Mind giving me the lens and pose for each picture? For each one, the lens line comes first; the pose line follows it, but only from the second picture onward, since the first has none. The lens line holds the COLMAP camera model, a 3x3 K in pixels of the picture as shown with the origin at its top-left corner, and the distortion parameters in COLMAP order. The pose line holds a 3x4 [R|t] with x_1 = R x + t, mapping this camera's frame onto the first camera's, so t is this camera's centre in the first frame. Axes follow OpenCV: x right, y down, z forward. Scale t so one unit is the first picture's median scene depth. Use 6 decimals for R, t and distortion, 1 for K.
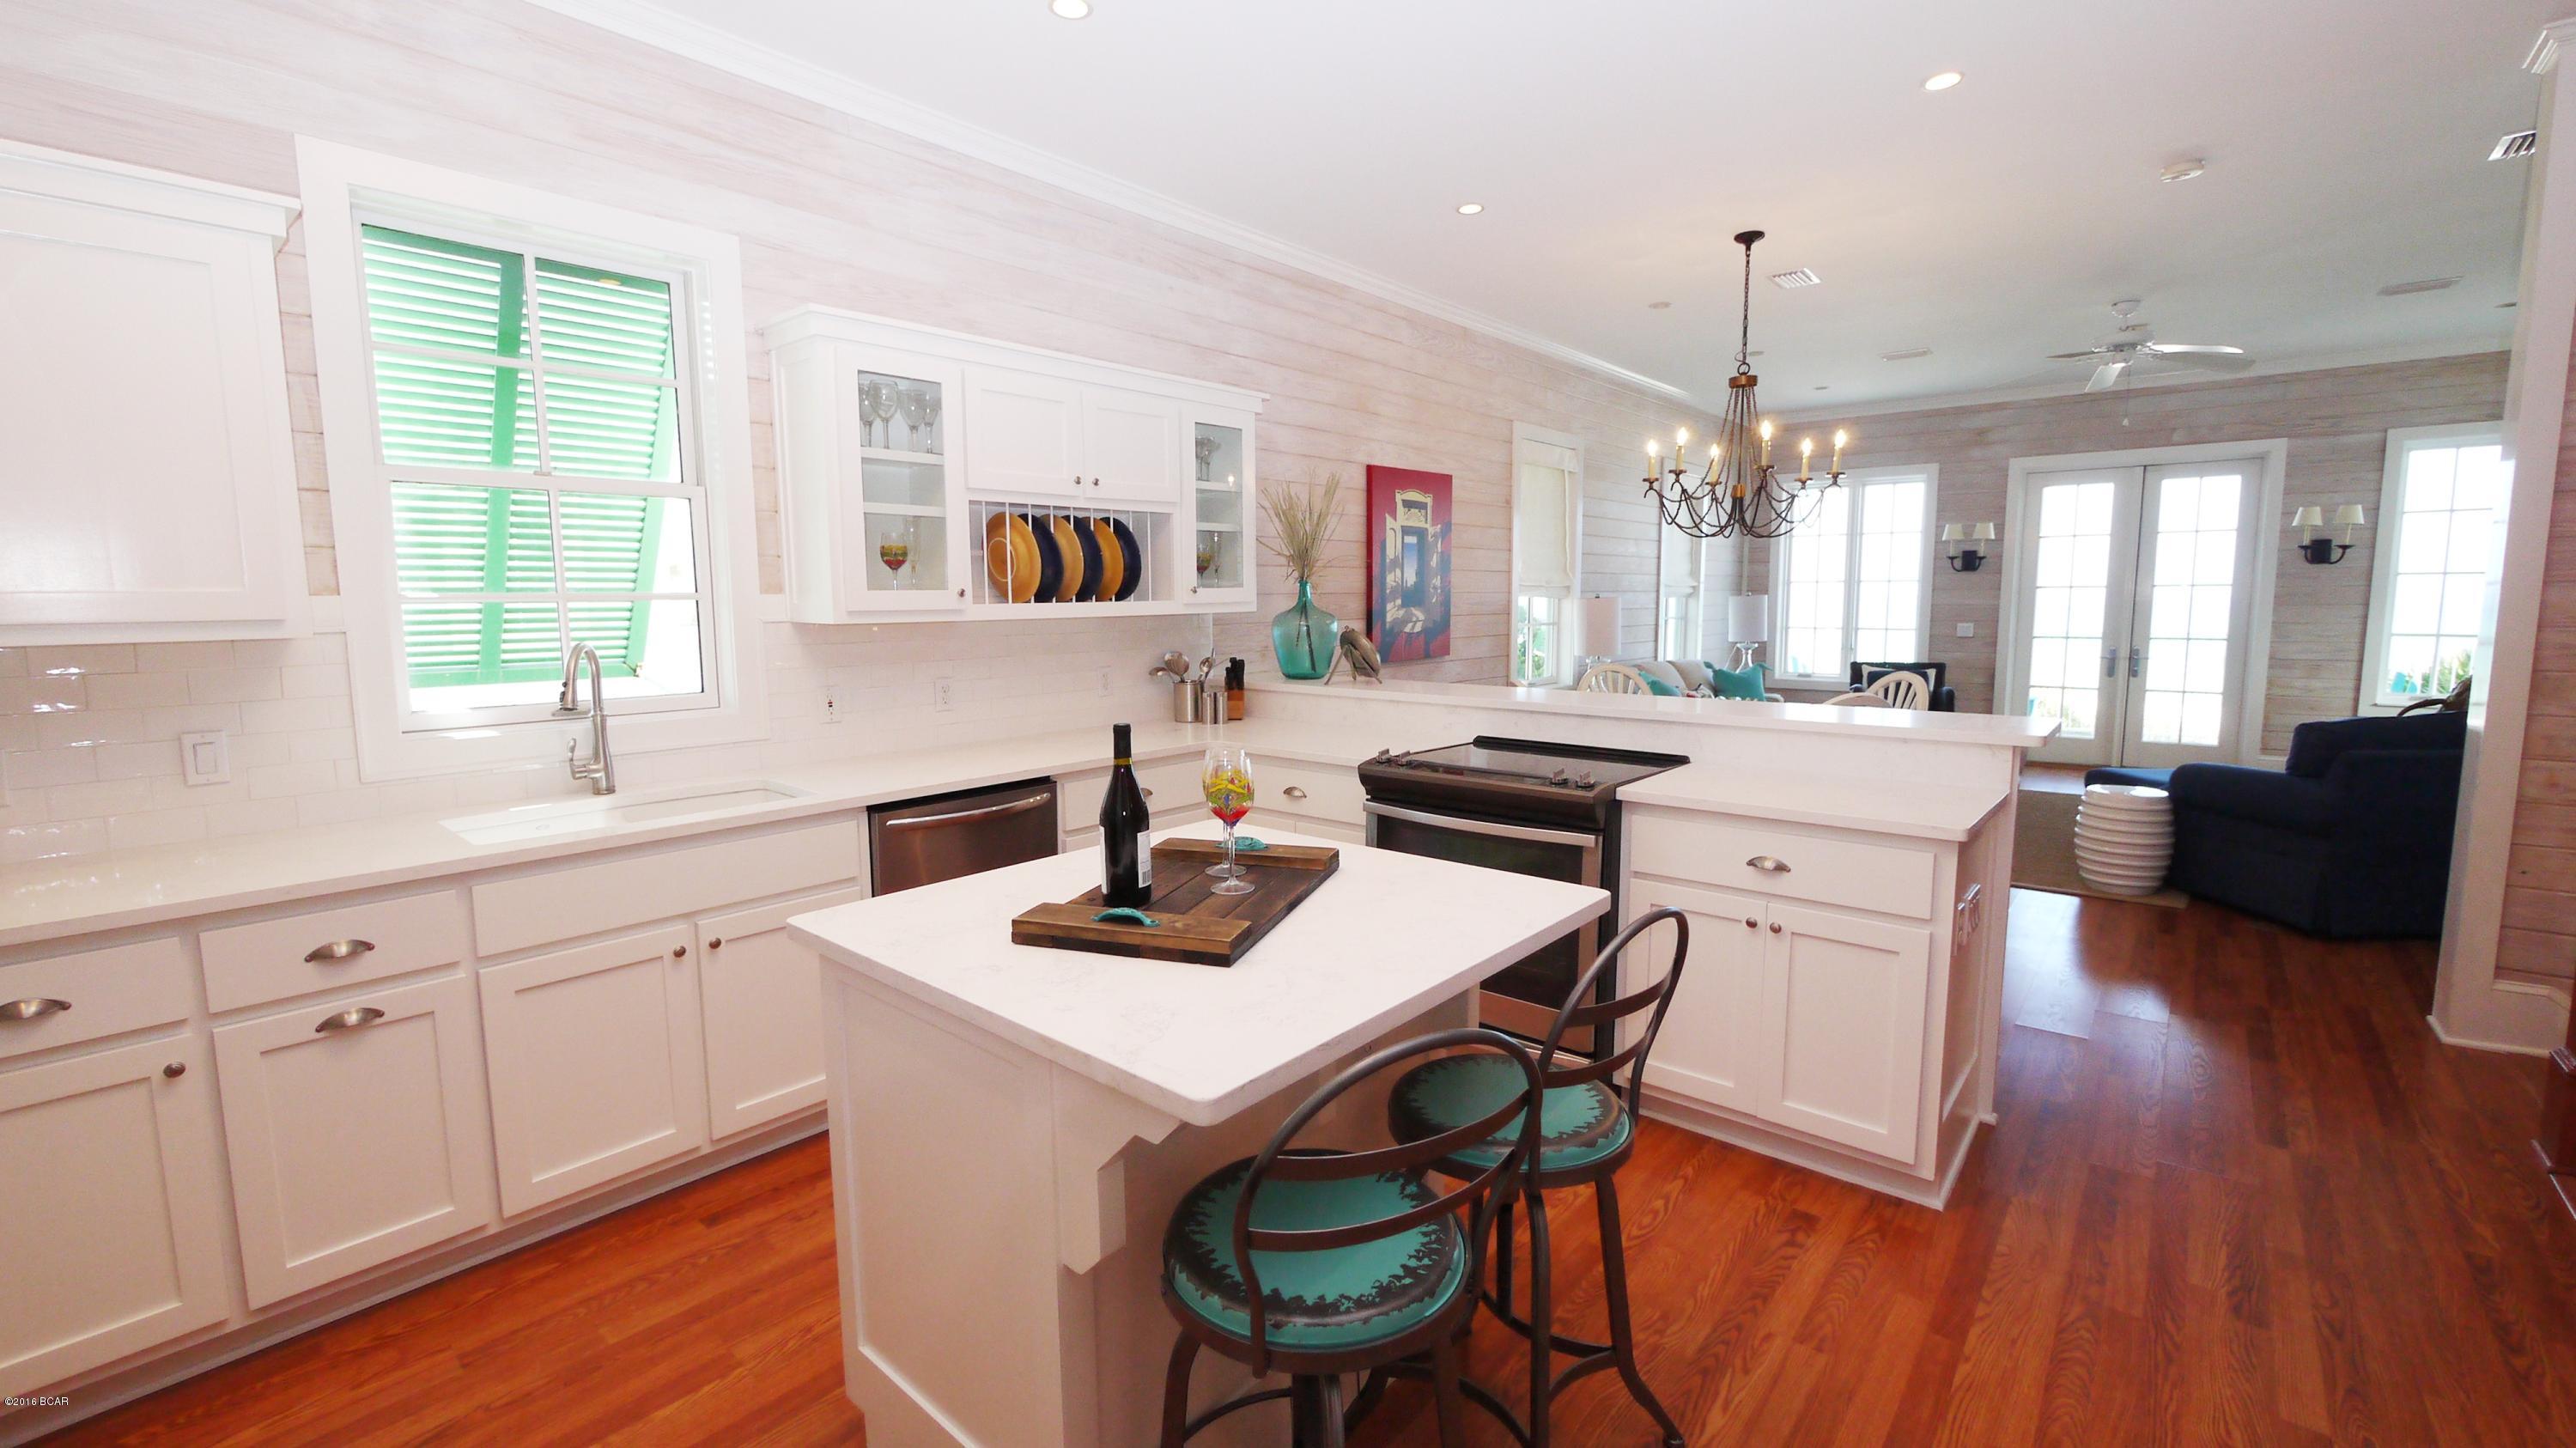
lens RADIAL K [[1061.9, 0, 1278.8], [0, 1061.9, 714.4], [0, 0, 1]] dist [-0.010158, 0.001458]
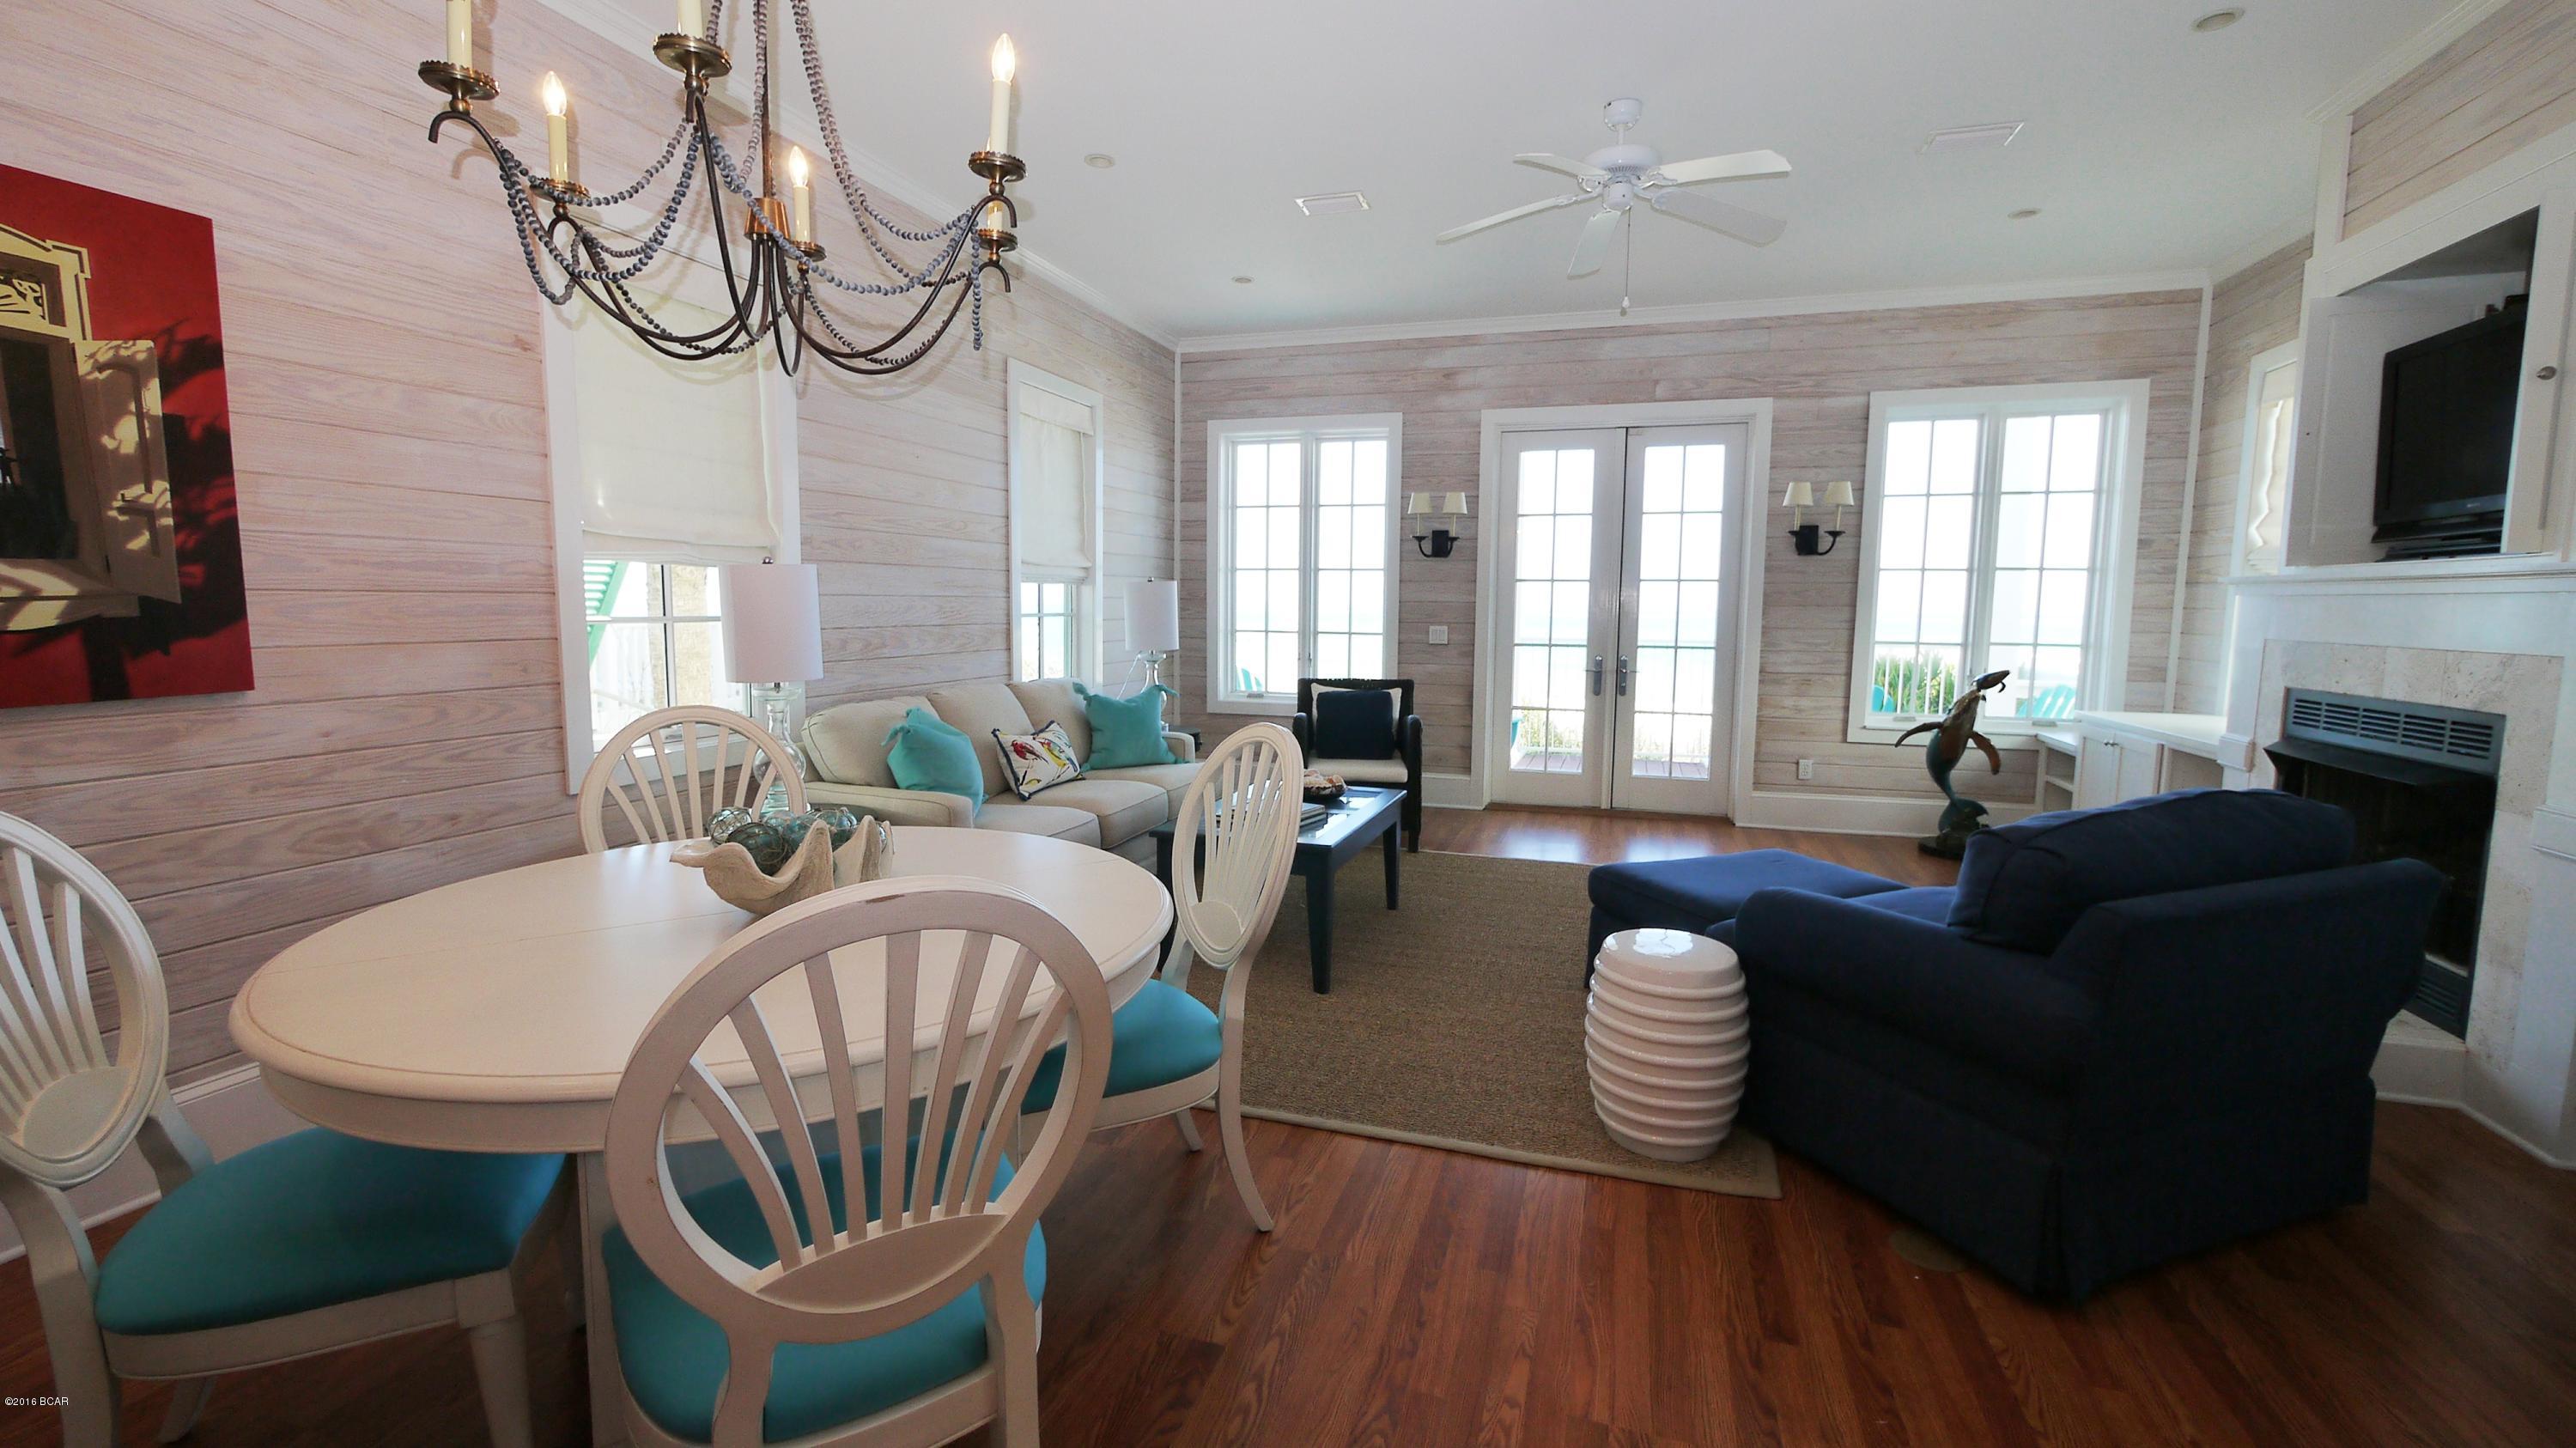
lens RADIAL K [[1061.9, 0, 1283.1], [0, 1061.9, 712.8], [0, 0, 1]] dist [-0.010158, 0.001458]
pose [[0.920670, -0.022894, 0.389669, 0.361923], [0.025353, 0.999678, -0.001167, -0.037677], [-0.389517, 0.010954, 0.920954, 0.498177]]
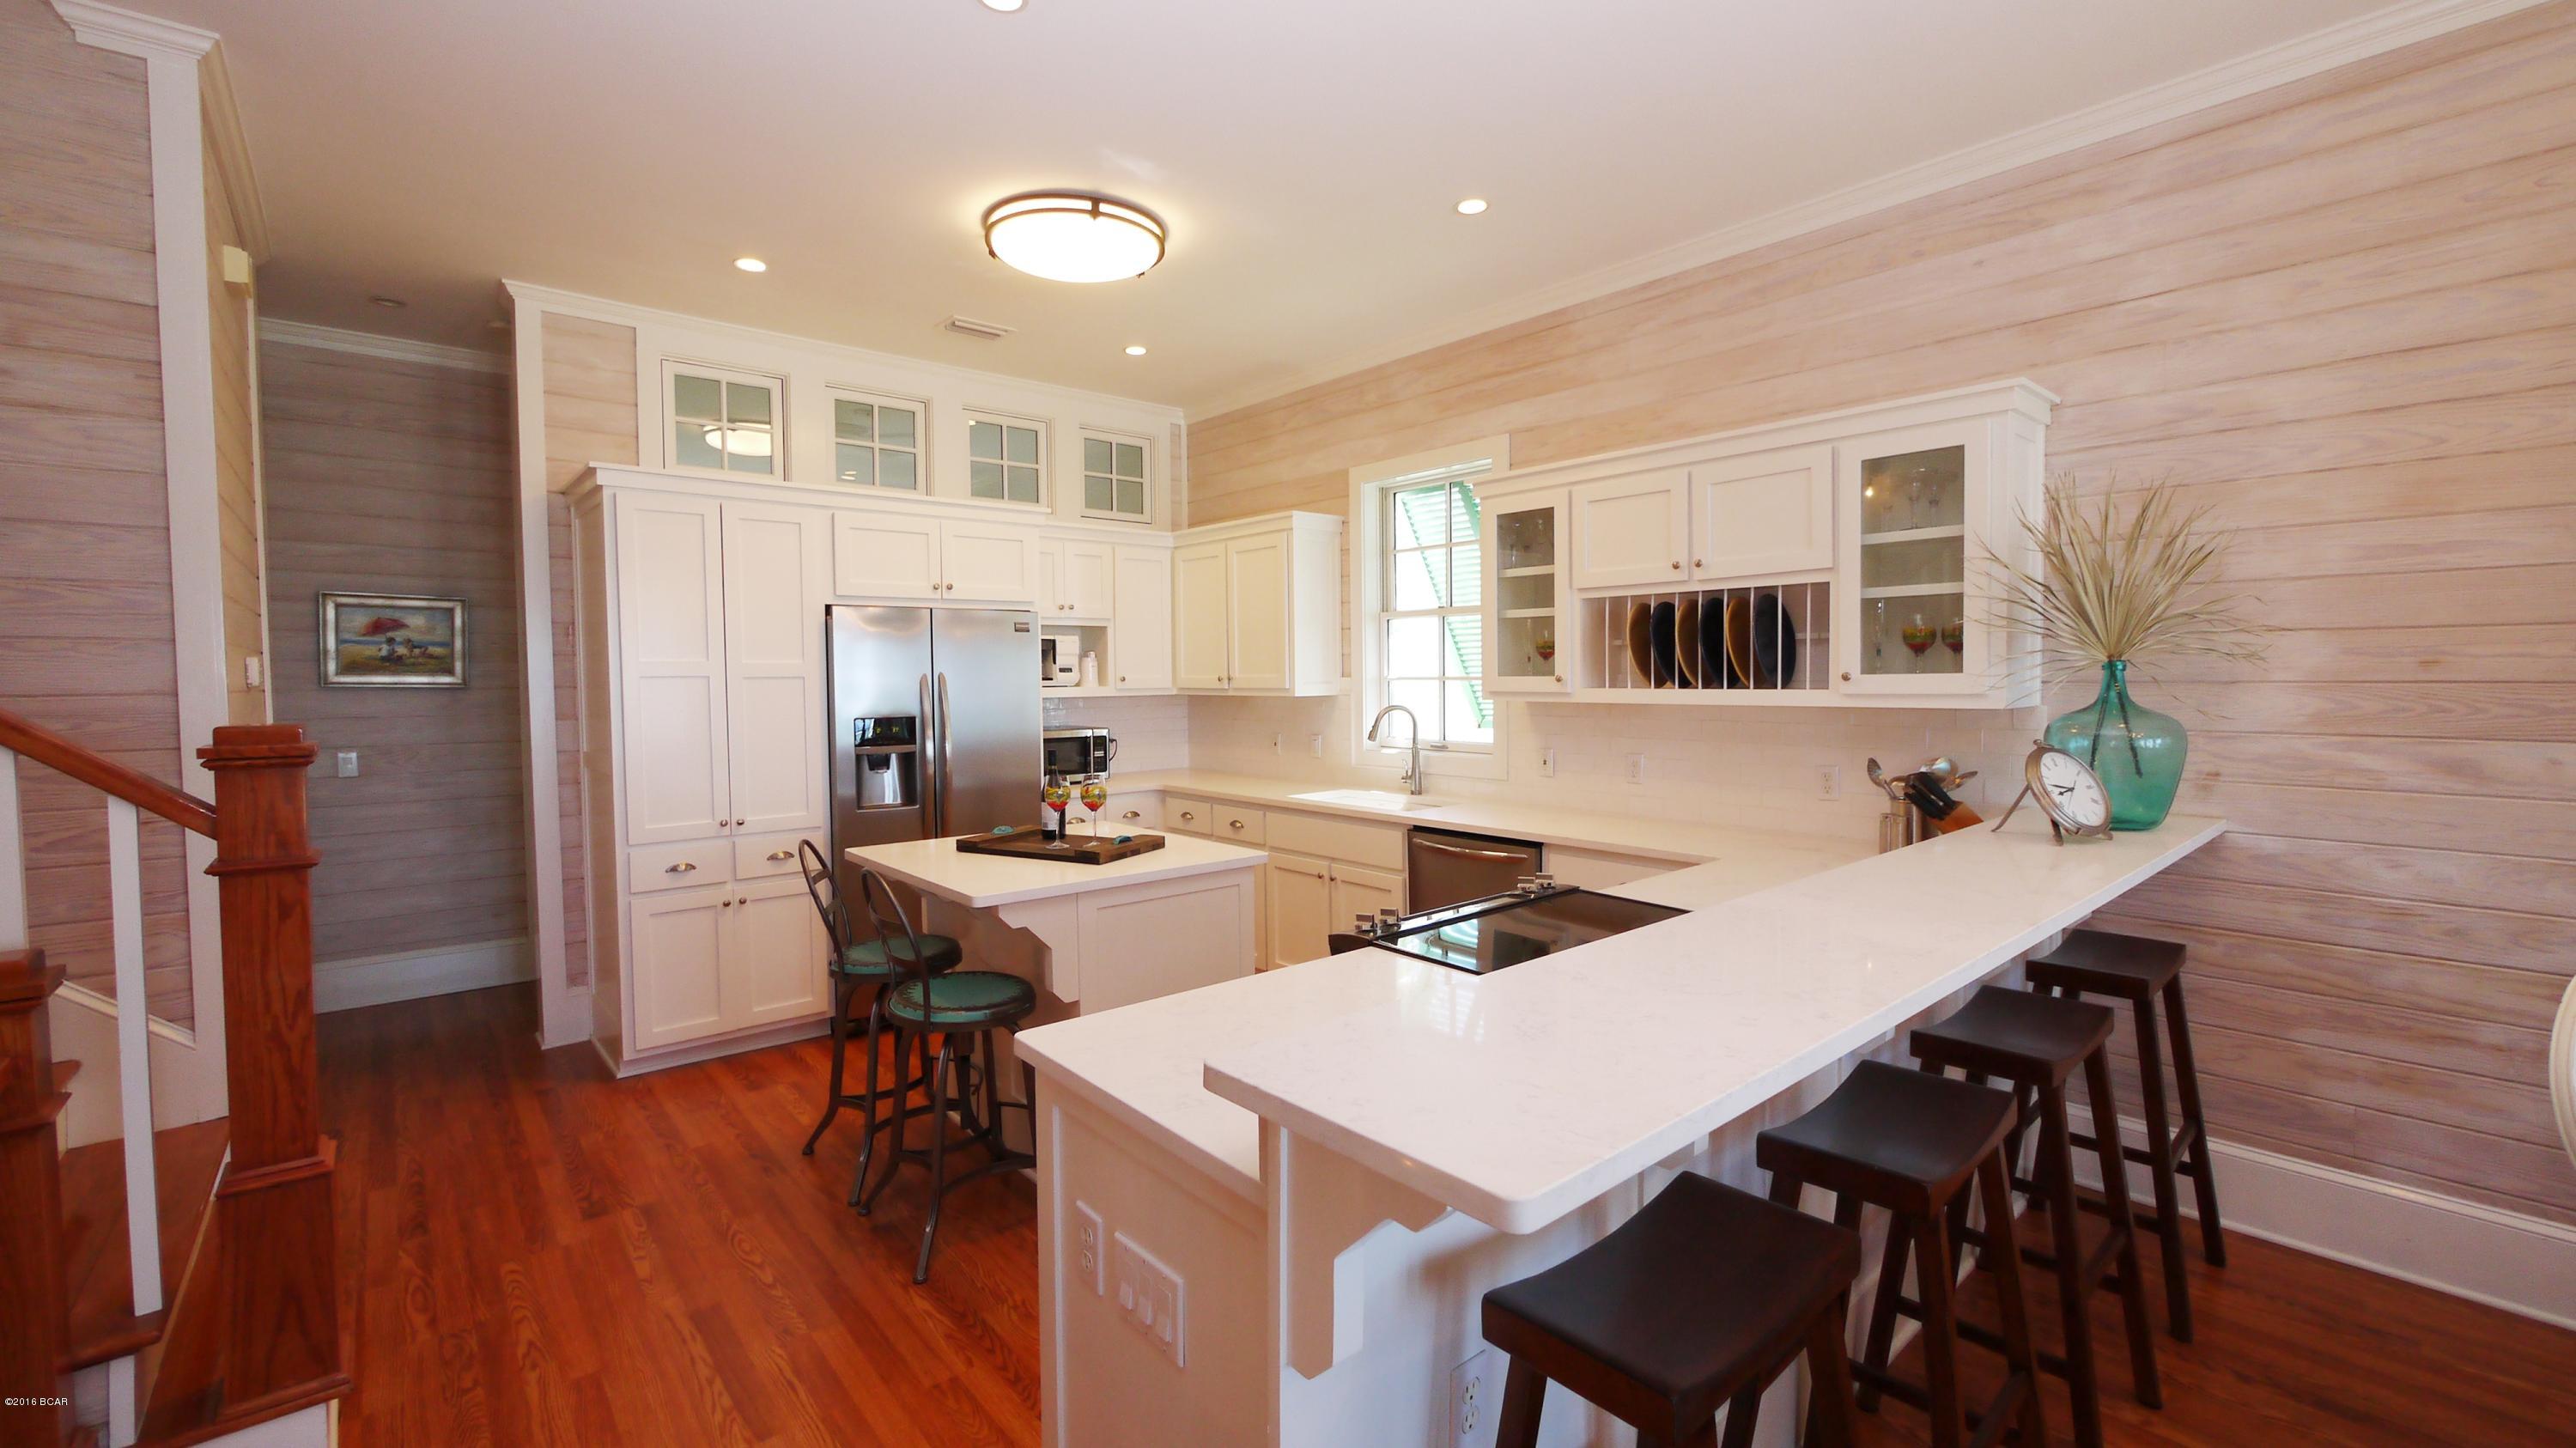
lens RADIAL K [[1061.9, 0, 1279.8], [0, 1061.9, 712.2], [0, 0, 1]] dist [-0.010158, 0.001458]
pose [[-0.149037, 0.044488, -0.987830, 0.506831], [-0.102299, 0.992933, 0.060152, -0.064698], [0.983526, 0.110019, -0.143433, 0.480515]]
